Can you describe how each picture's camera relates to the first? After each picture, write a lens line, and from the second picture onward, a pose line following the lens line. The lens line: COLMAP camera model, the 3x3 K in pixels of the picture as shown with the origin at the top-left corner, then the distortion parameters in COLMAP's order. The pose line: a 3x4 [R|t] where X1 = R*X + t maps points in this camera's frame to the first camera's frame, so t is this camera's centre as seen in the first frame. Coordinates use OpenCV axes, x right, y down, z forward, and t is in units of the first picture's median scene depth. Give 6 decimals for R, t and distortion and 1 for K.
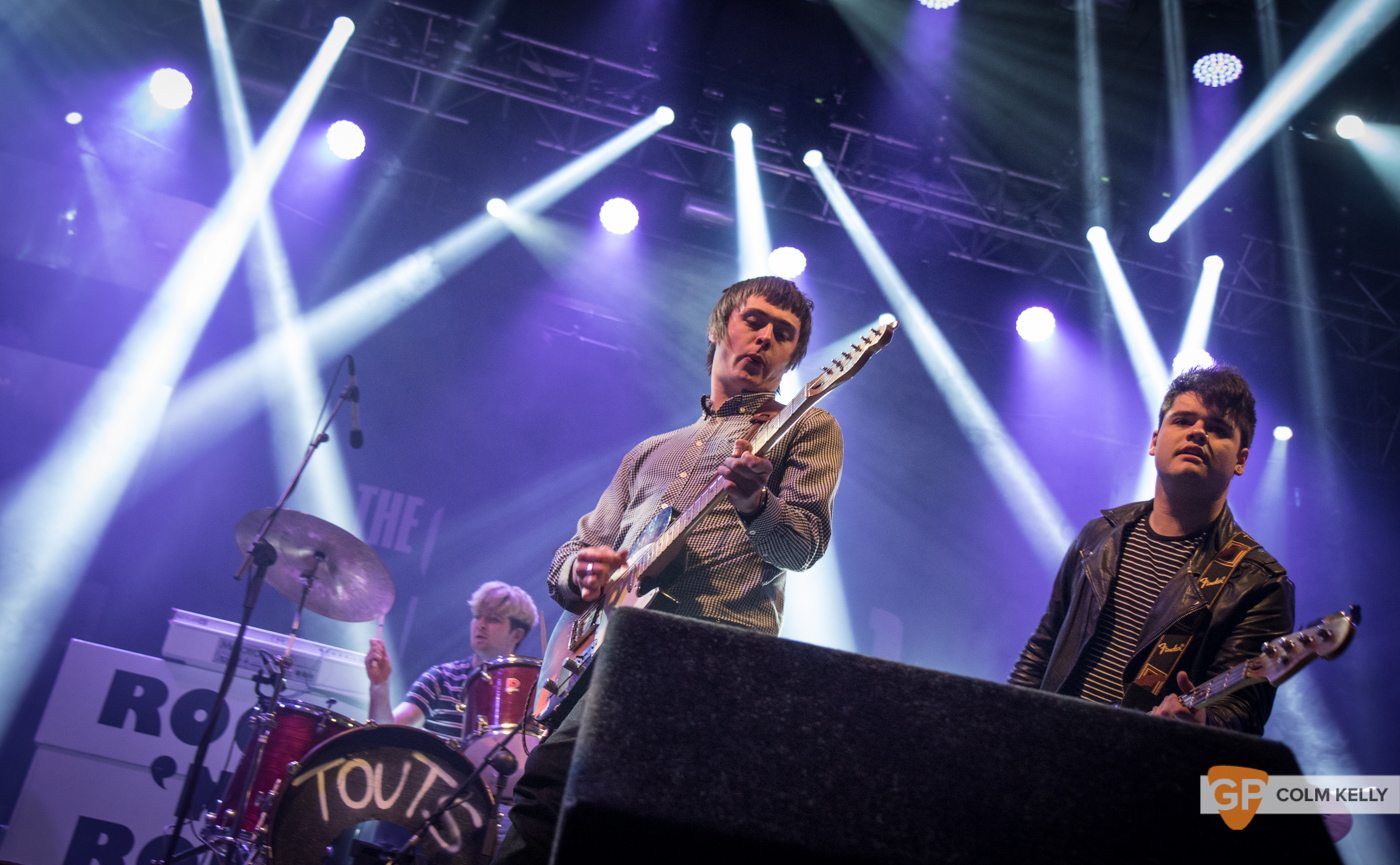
lens RADIAL K [[1594.2, 0, 665.9], [0, 1594.2, 457.1], [0, 0, 1]] dist [-0.003246, 0.036507]
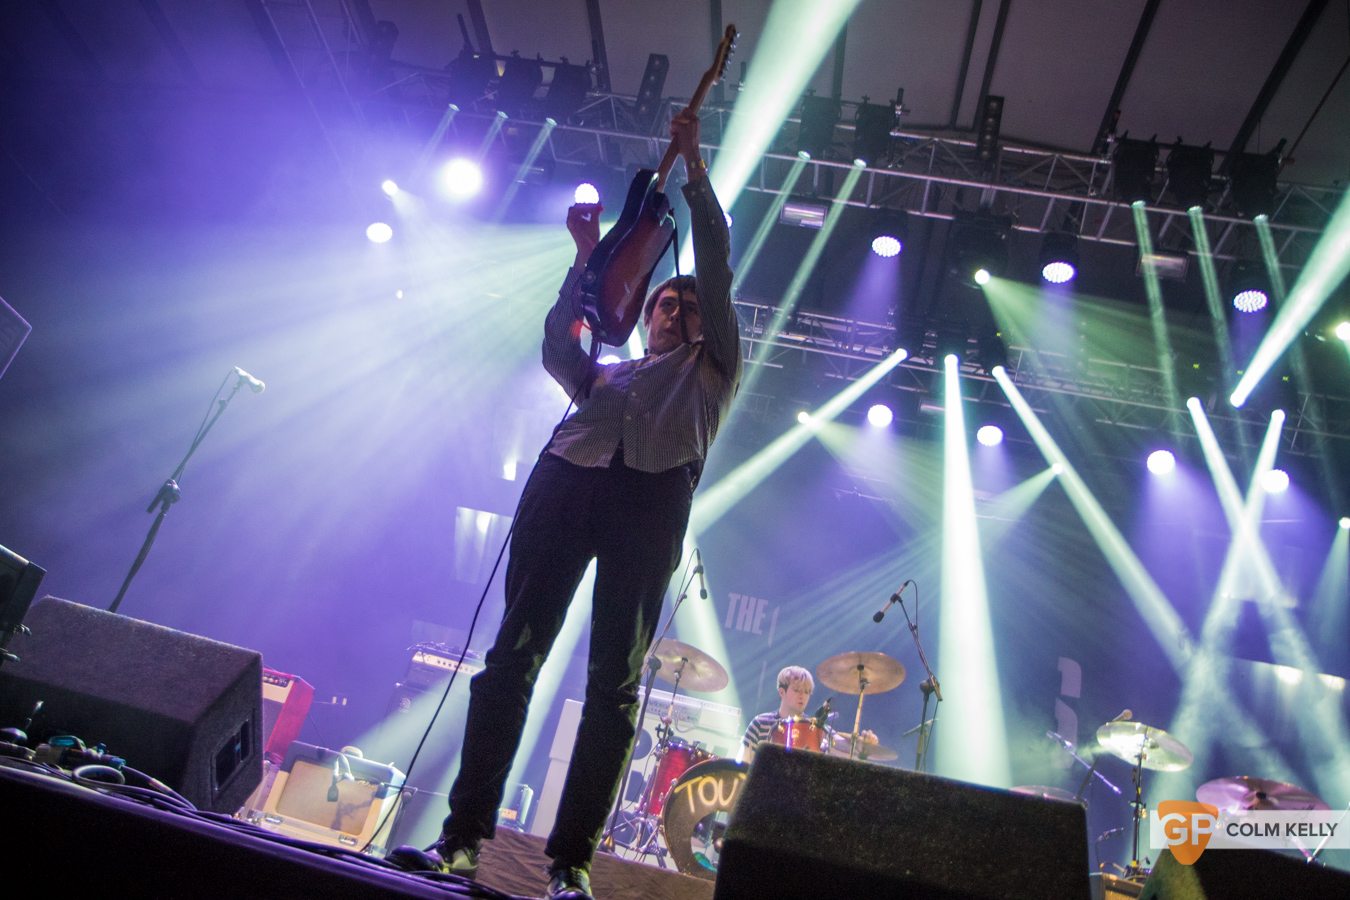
lens RADIAL K [[1069.1, 0, 673.2], [0, 1069.1, 434.0], [0, 0, 1]] dist [-0.110835, 0.110695]
pose [[0.962165, -0.079695, -0.260552, 0.077546], [0.054638, 0.993278, -0.102048, -0.054055], [0.266933, 0.083951, 0.960051, -0.137117]]
